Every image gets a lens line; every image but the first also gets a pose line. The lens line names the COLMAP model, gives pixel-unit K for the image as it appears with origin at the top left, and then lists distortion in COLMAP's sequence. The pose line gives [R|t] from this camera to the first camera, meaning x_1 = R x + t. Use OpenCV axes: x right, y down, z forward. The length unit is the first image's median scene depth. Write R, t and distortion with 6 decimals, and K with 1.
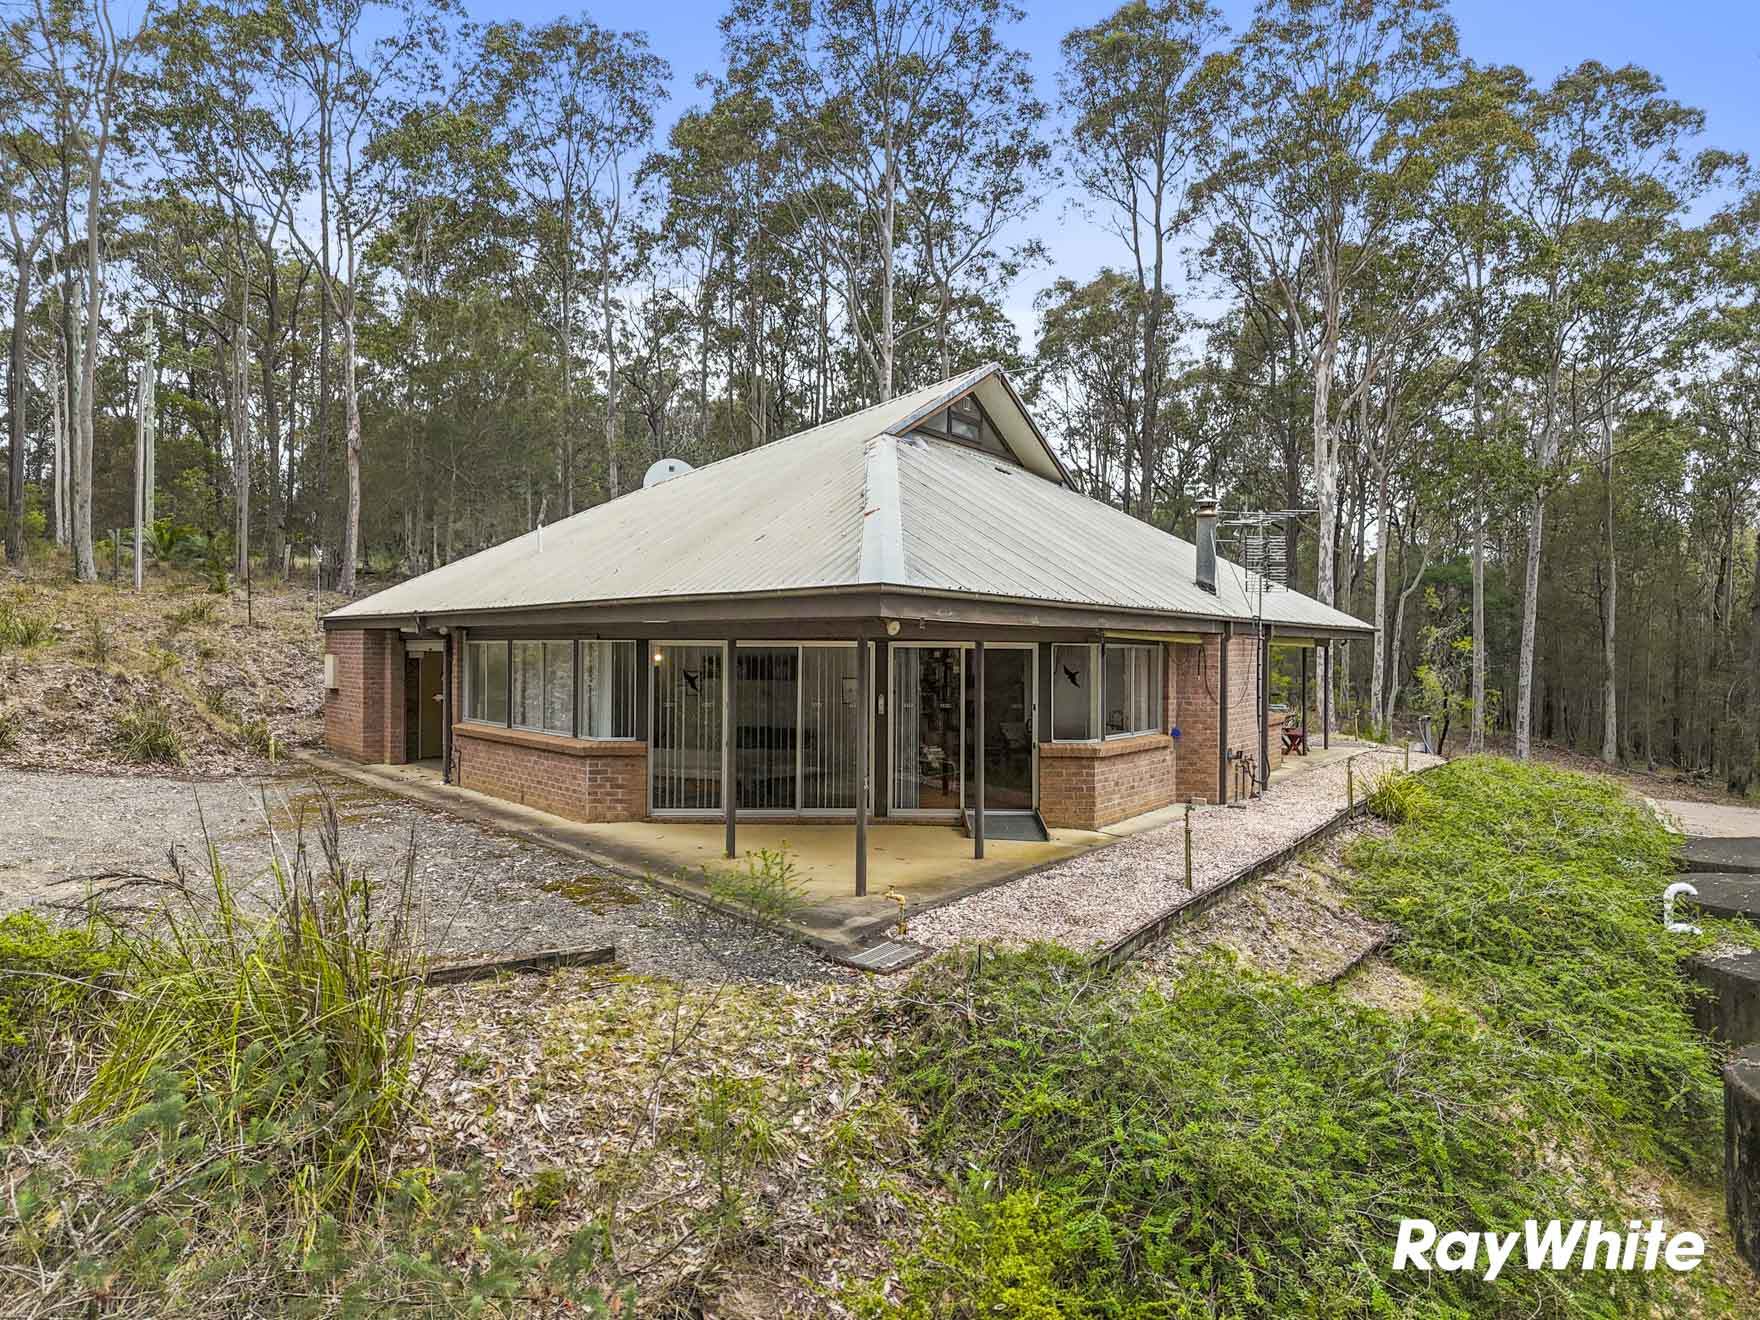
lens RADIAL K [[1271.1, 0, 880.0], [0, 1271.1, 660.0], [0, 0, 1]] dist [-0.027027, -0.006236]
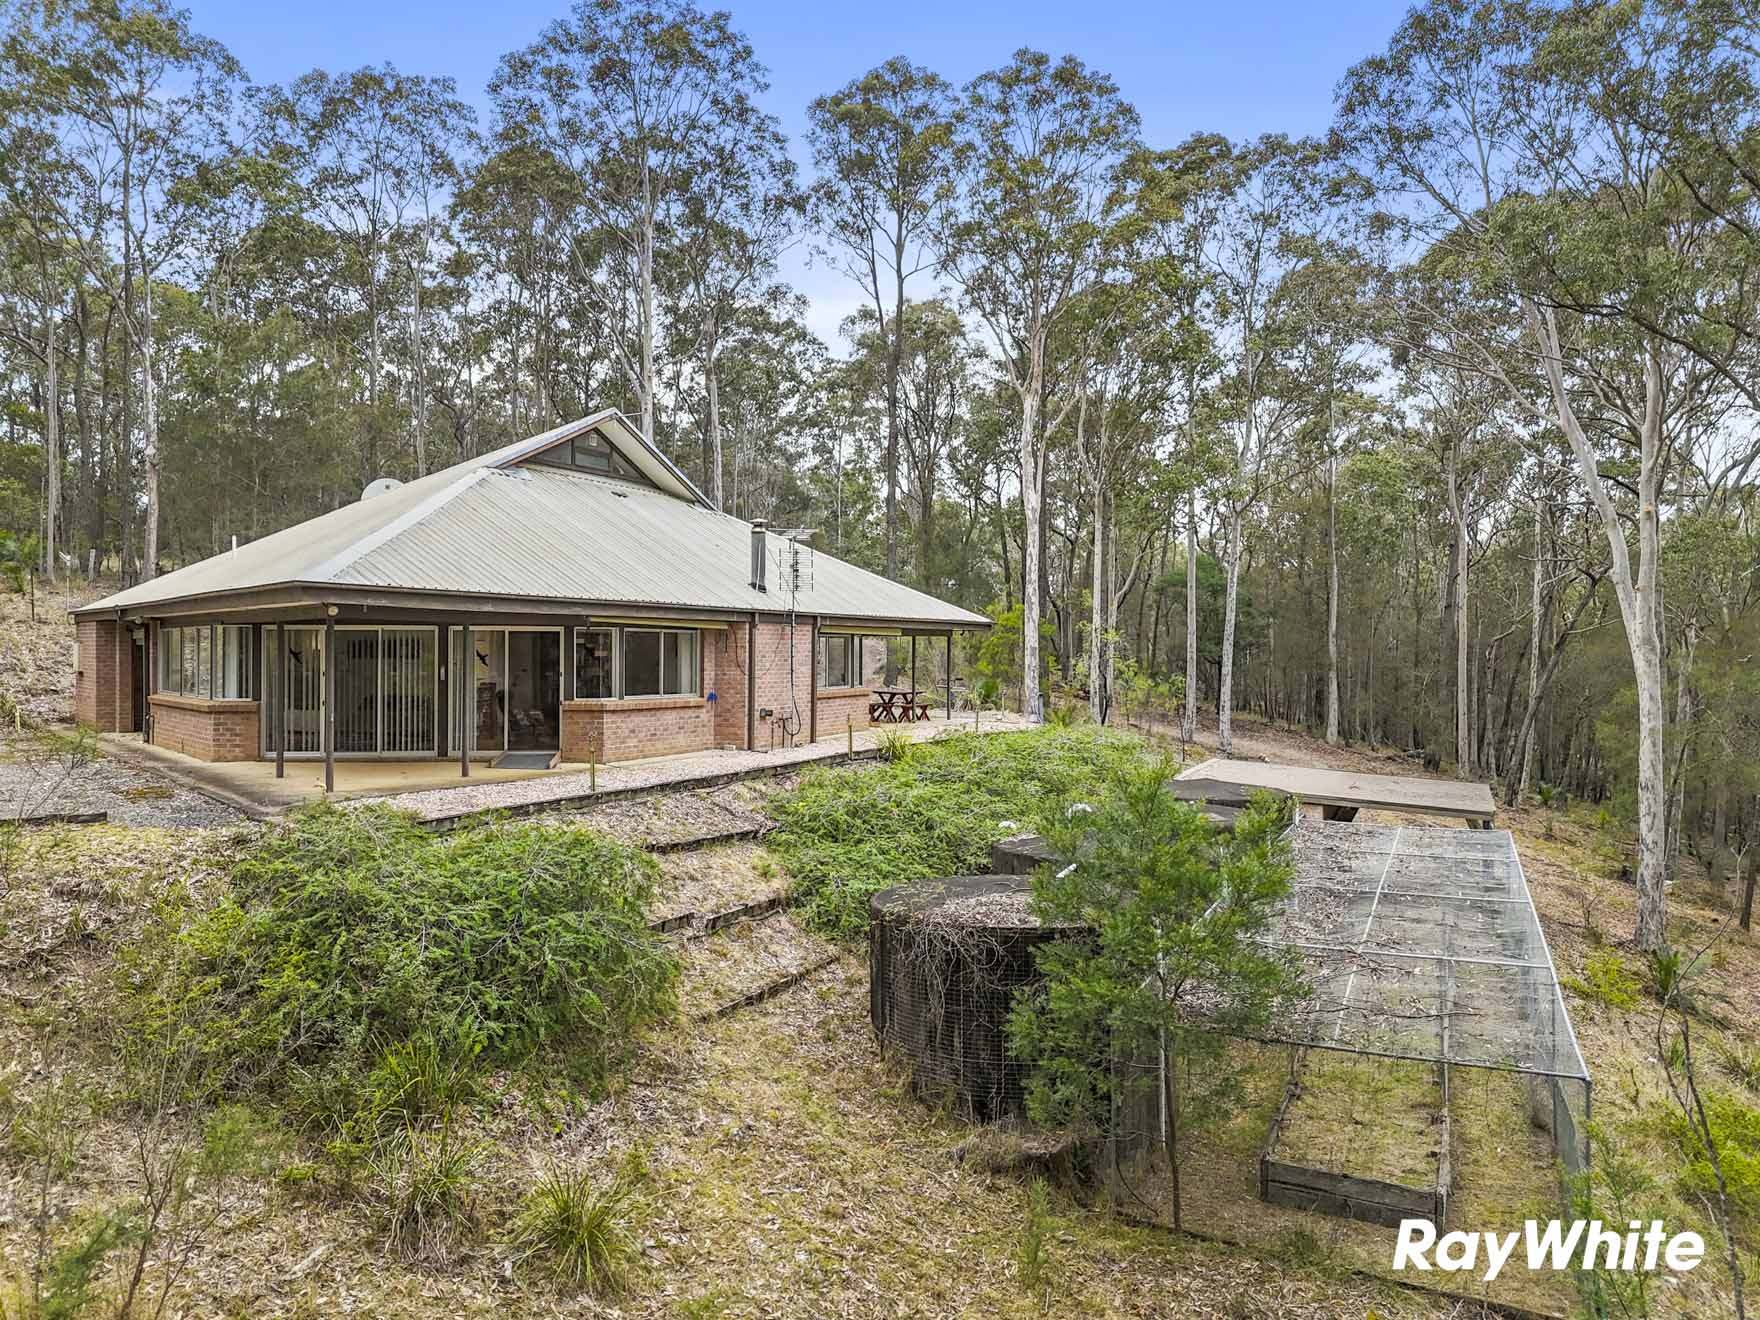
lens RADIAL K [[1231.1, 0, 880.0], [0, 1231.1, 660.0], [0, 0, 1]] dist [-0.002920, -0.048285]
pose [[0.996371, -0.004123, 0.085011, 0.231221], [0.004159, 0.999991, -0.000240, 0.015778], [-0.085010, 0.000592, 0.996380, -0.218575]]
